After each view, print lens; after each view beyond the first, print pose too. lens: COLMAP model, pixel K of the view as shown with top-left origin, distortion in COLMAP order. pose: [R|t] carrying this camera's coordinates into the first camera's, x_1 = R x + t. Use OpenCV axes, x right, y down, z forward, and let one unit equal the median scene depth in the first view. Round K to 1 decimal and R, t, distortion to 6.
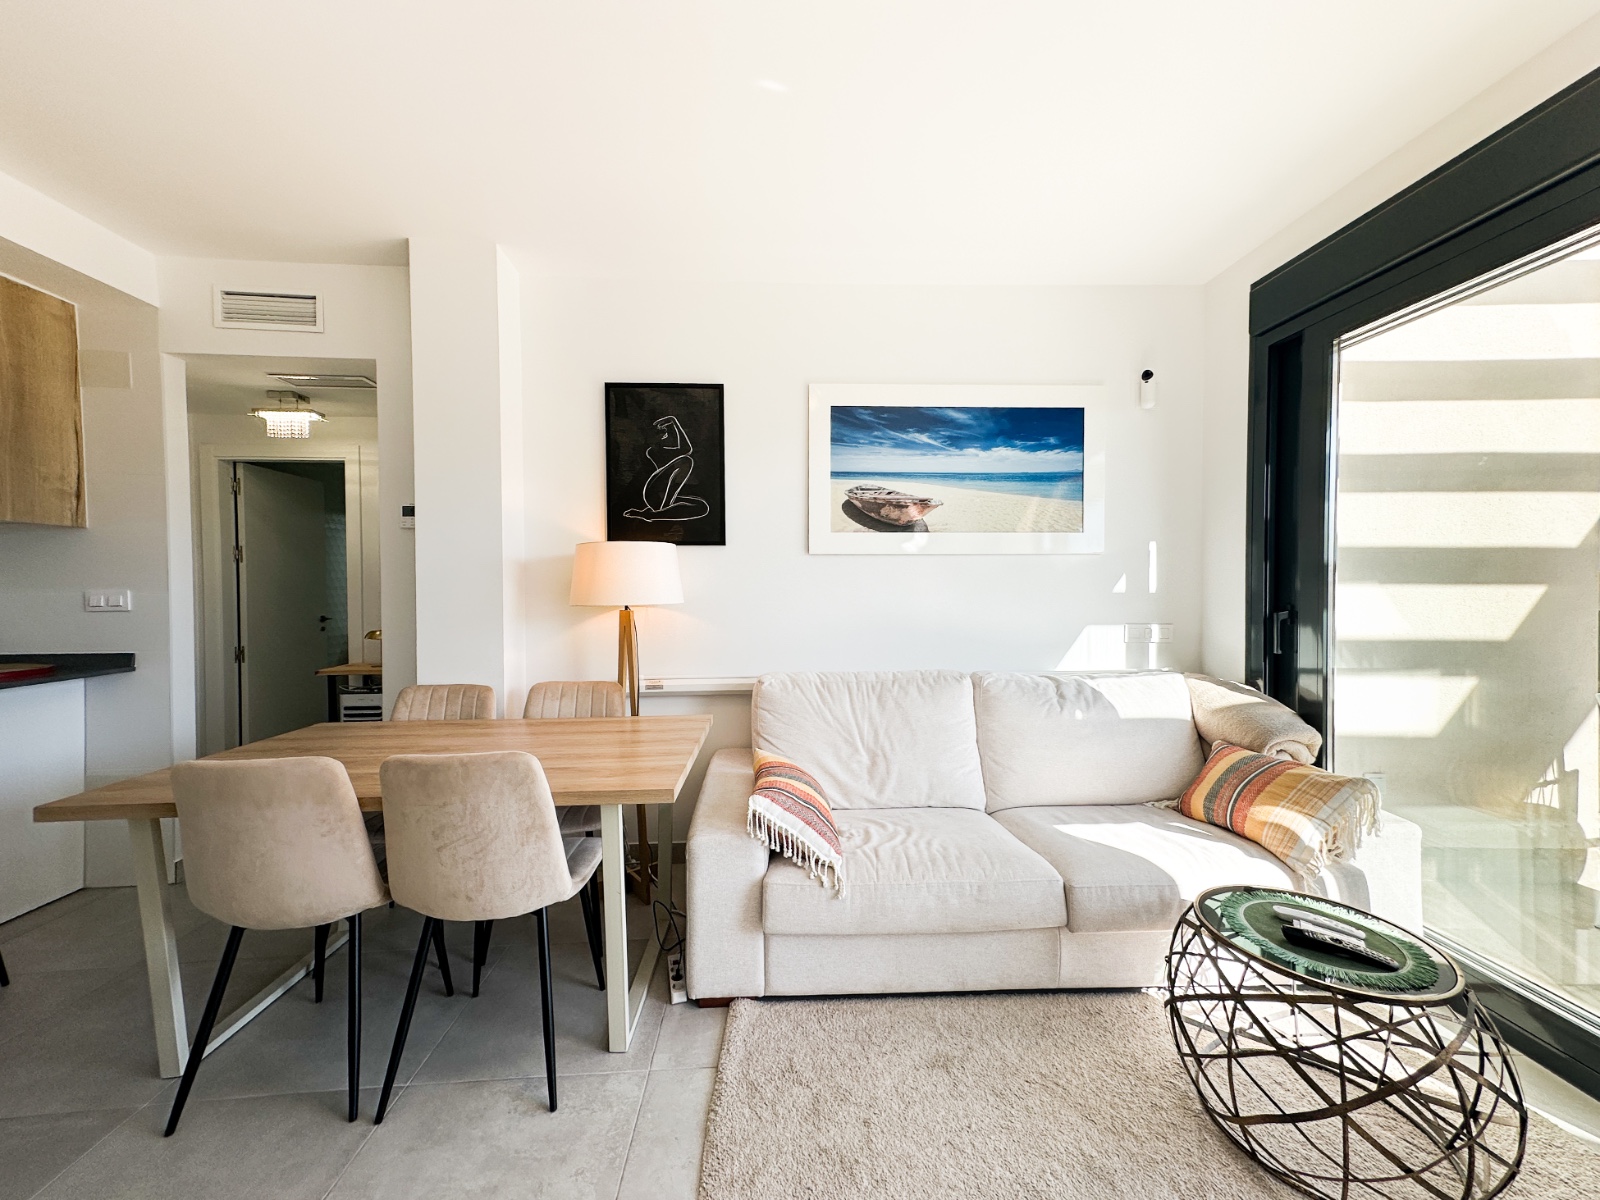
lens RADIAL K [[622.1, 0, 800.8], [0, 622.1, 597.6], [0, 0, 1]] dist [0.028940, 0.000326]
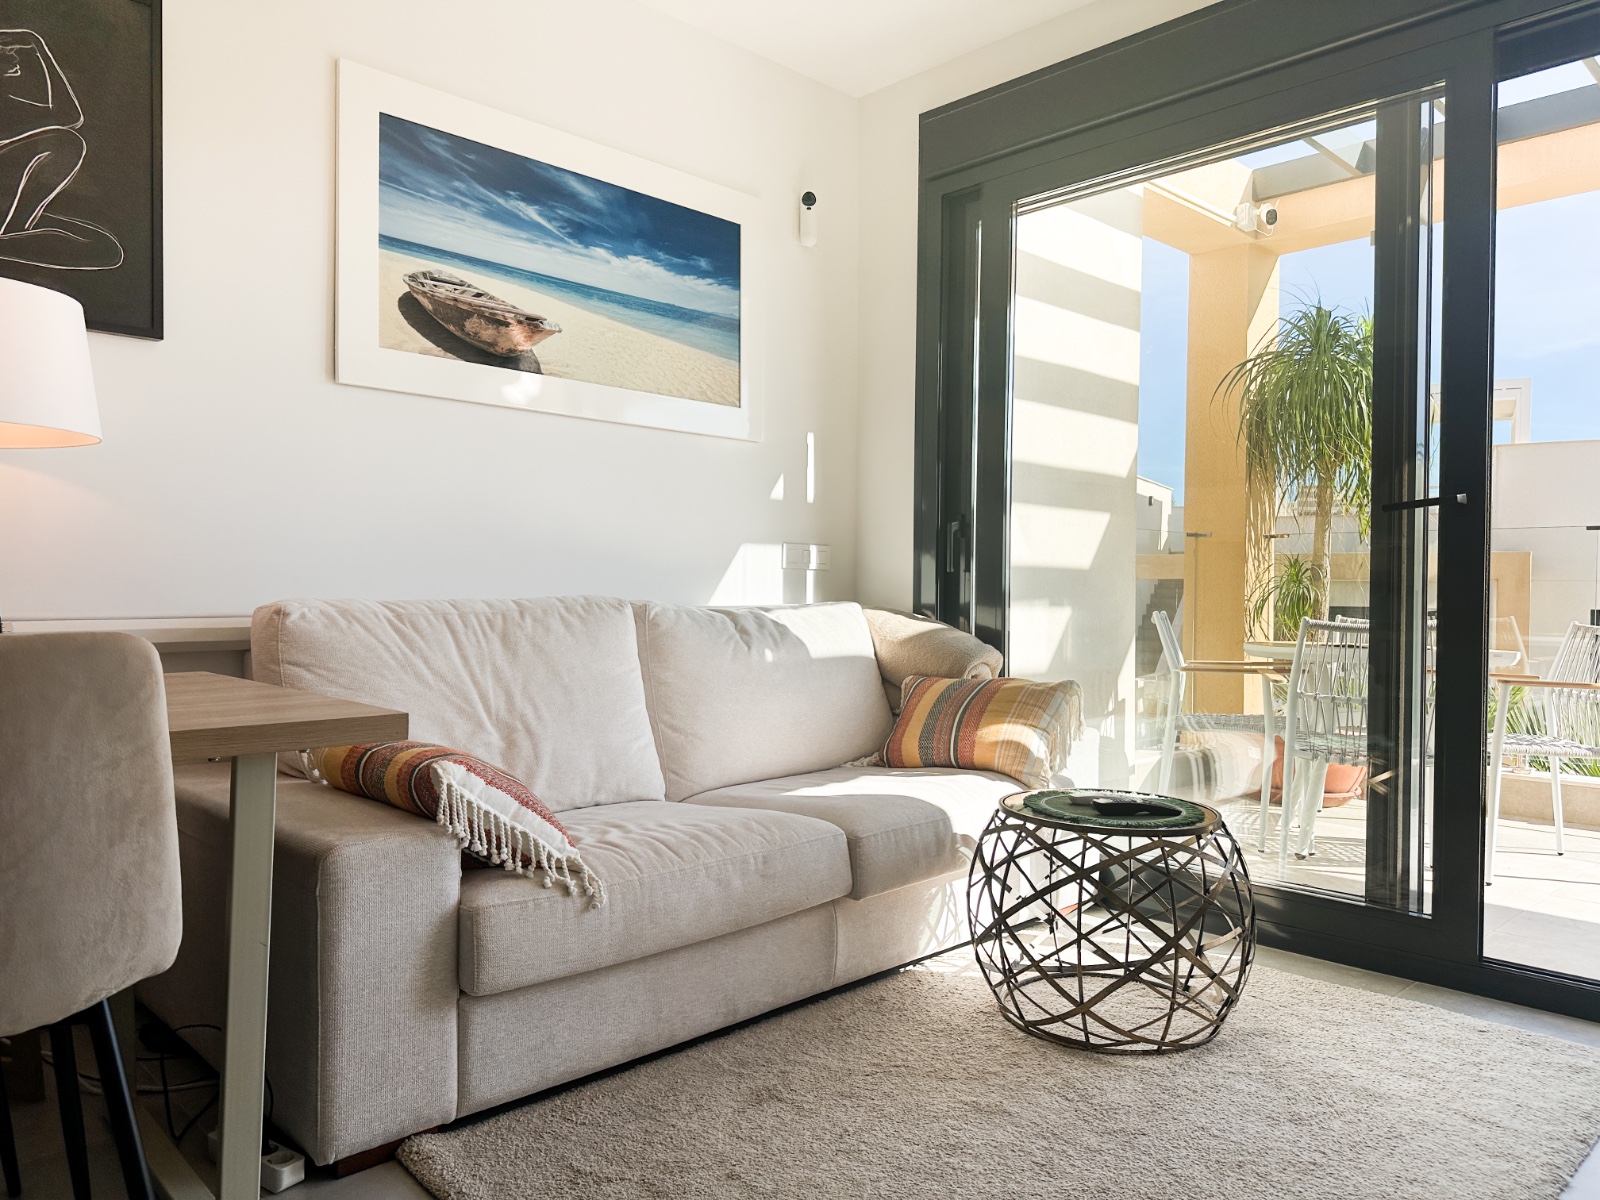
lens RADIAL K [[1117.8, 0, 796.1], [0, 1117.8, 598.1], [0, 0, 1]] dist [0.128883, -0.173622]
pose [[0.749628, 0.003927, 0.661847, -0.364371], [0.001391, 0.999971, -0.007509, 0.131696], [-0.661857, 0.006549, 0.749601, 0.032183]]
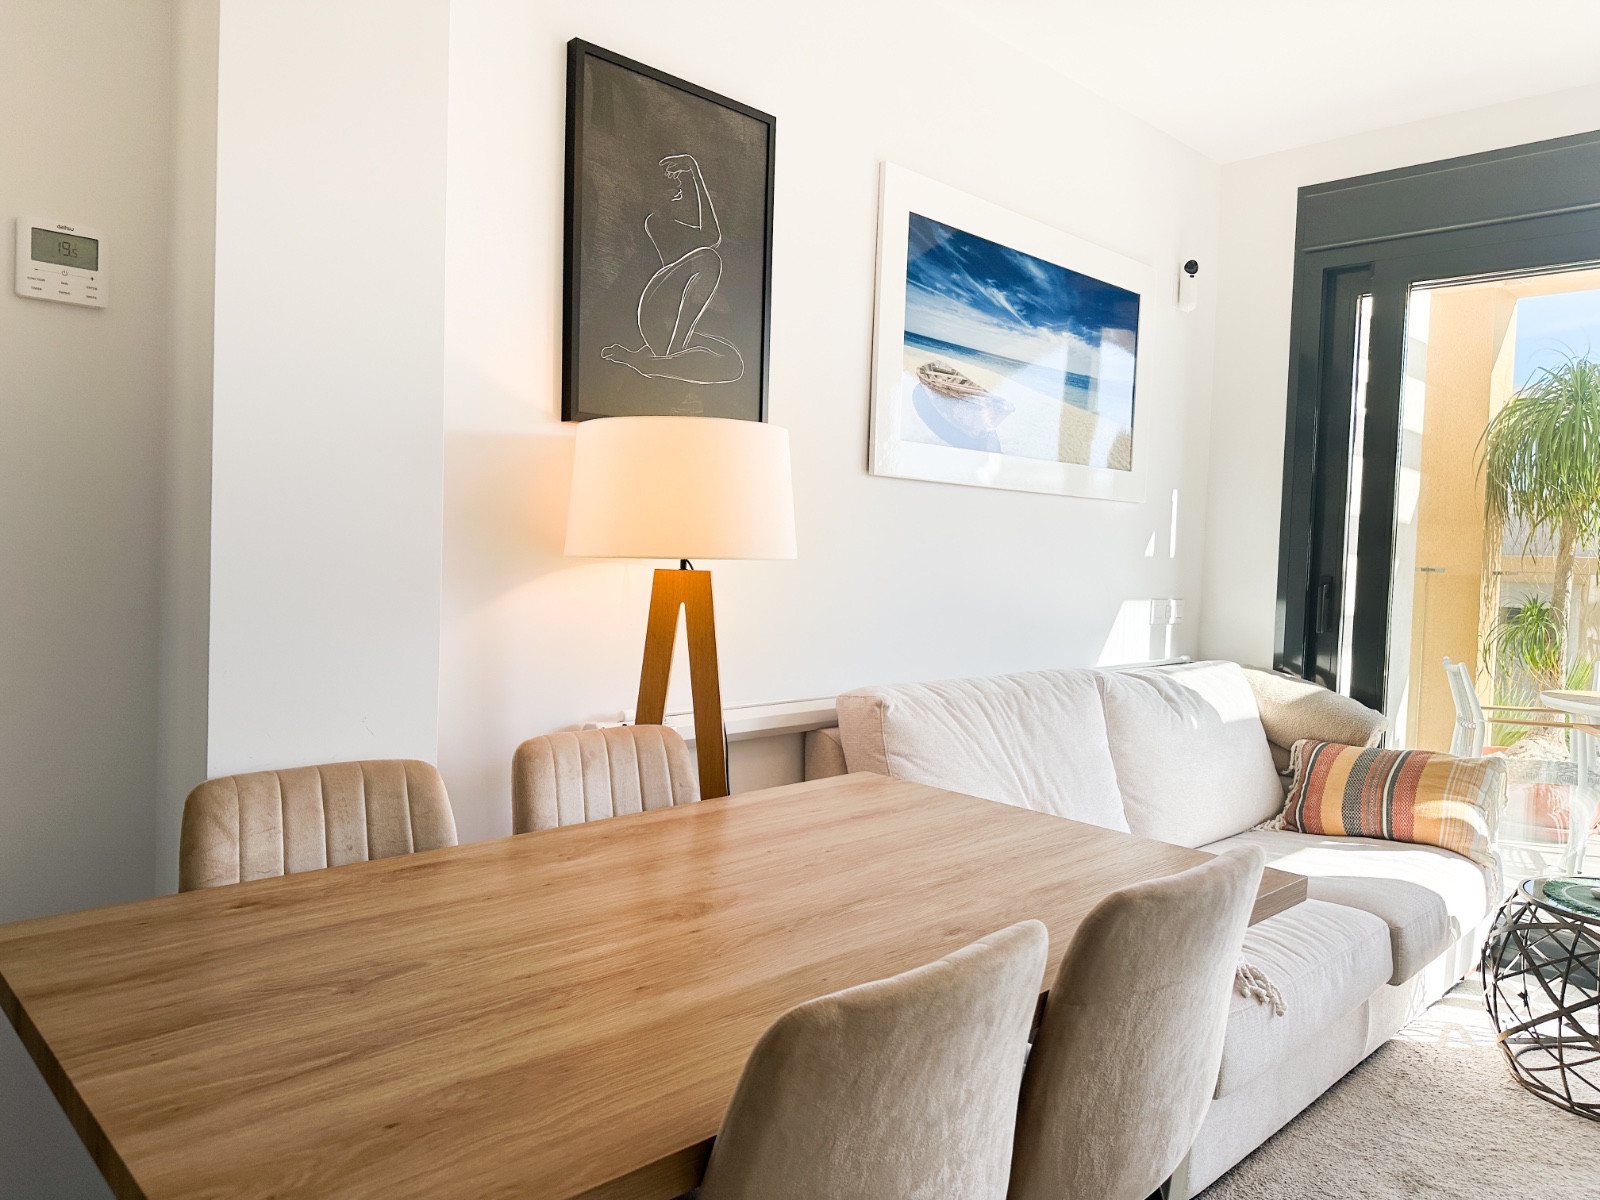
lens RADIAL K [[1115.0, 0, 800.0], [0, 1115.0, 606.7], [0, 0, 1]] dist [0.077215, -0.081832]
pose [[0.743884, -0.005316, 0.668288, -0.774591], [-0.024560, 0.999075, 0.035286, 0.016142], [-0.667858, -0.042662, 0.743065, 0.328610]]
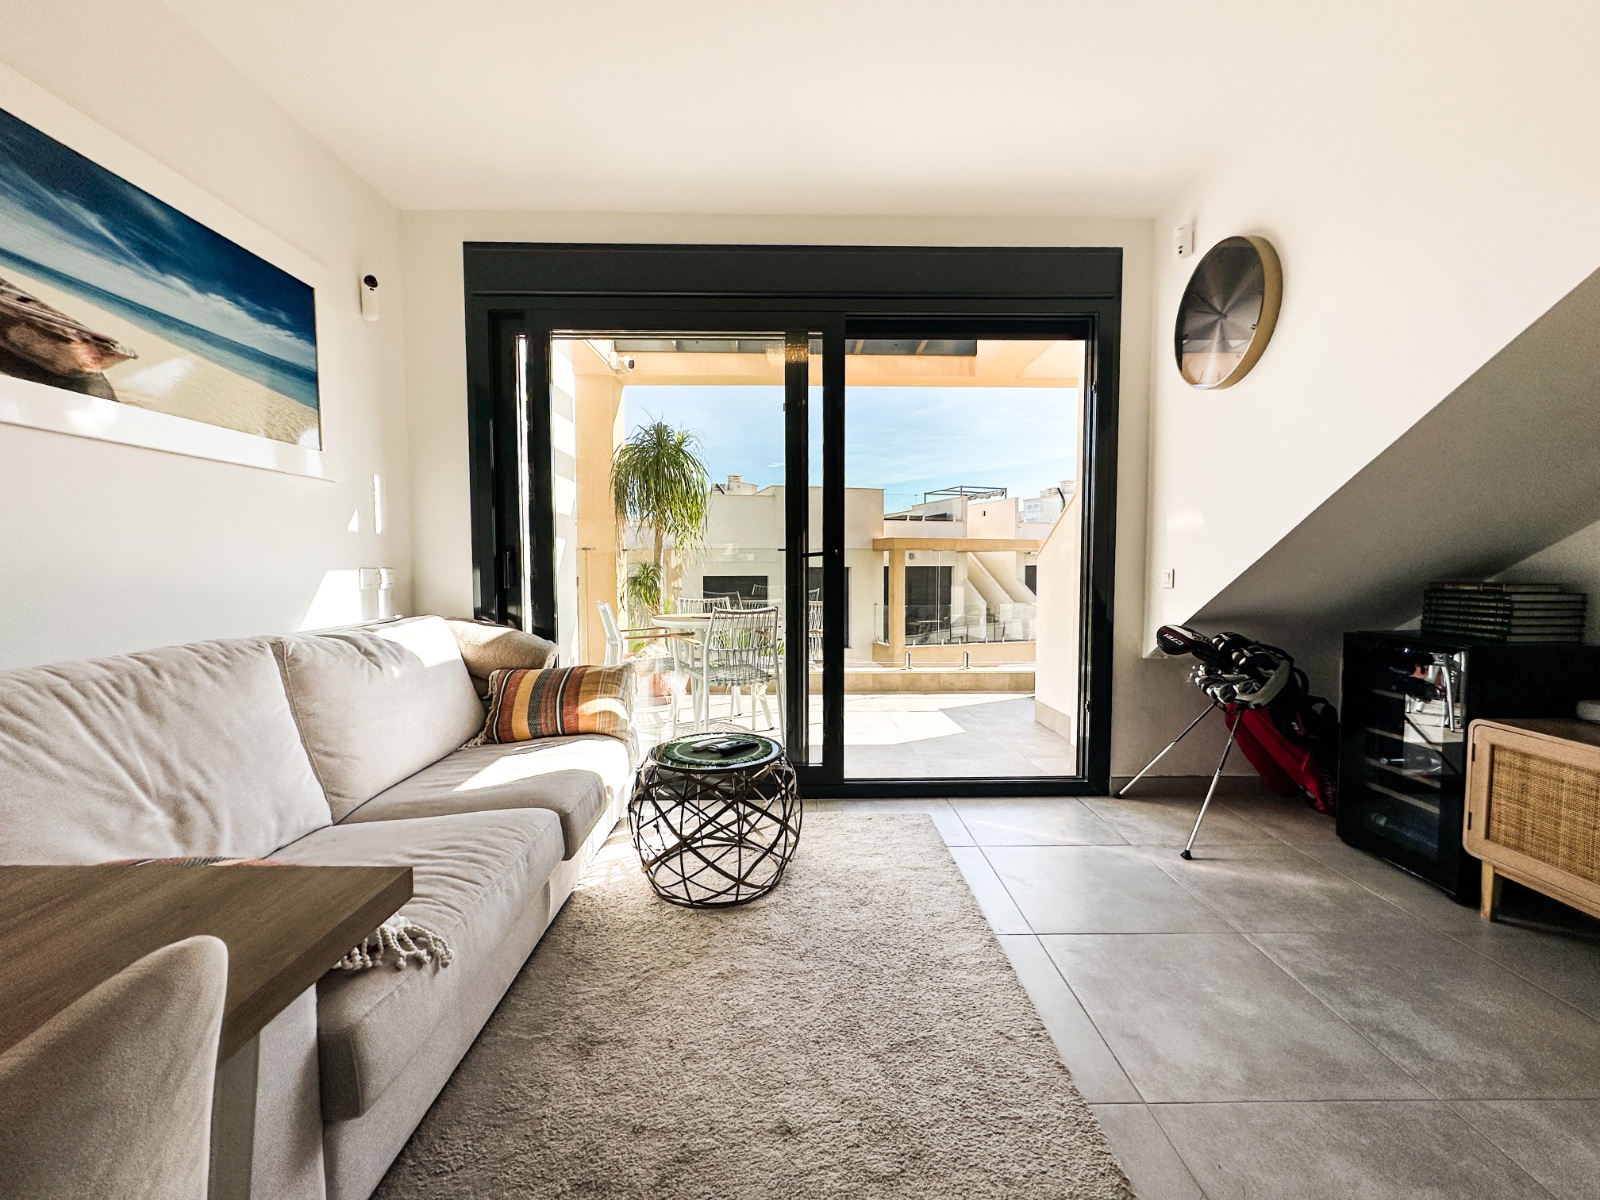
lens RADIAL K [[659.2, 0, 802.3], [0, 659.2, 596.0], [0, 0, 1]] dist [-0.000489, -0.000490]
pose [[0.030667, -0.047796, 0.998386, -0.404317], [0.020641, 0.998673, 0.047176, 0.056795], [-0.999317, 0.019161, 0.031613, 0.425648]]
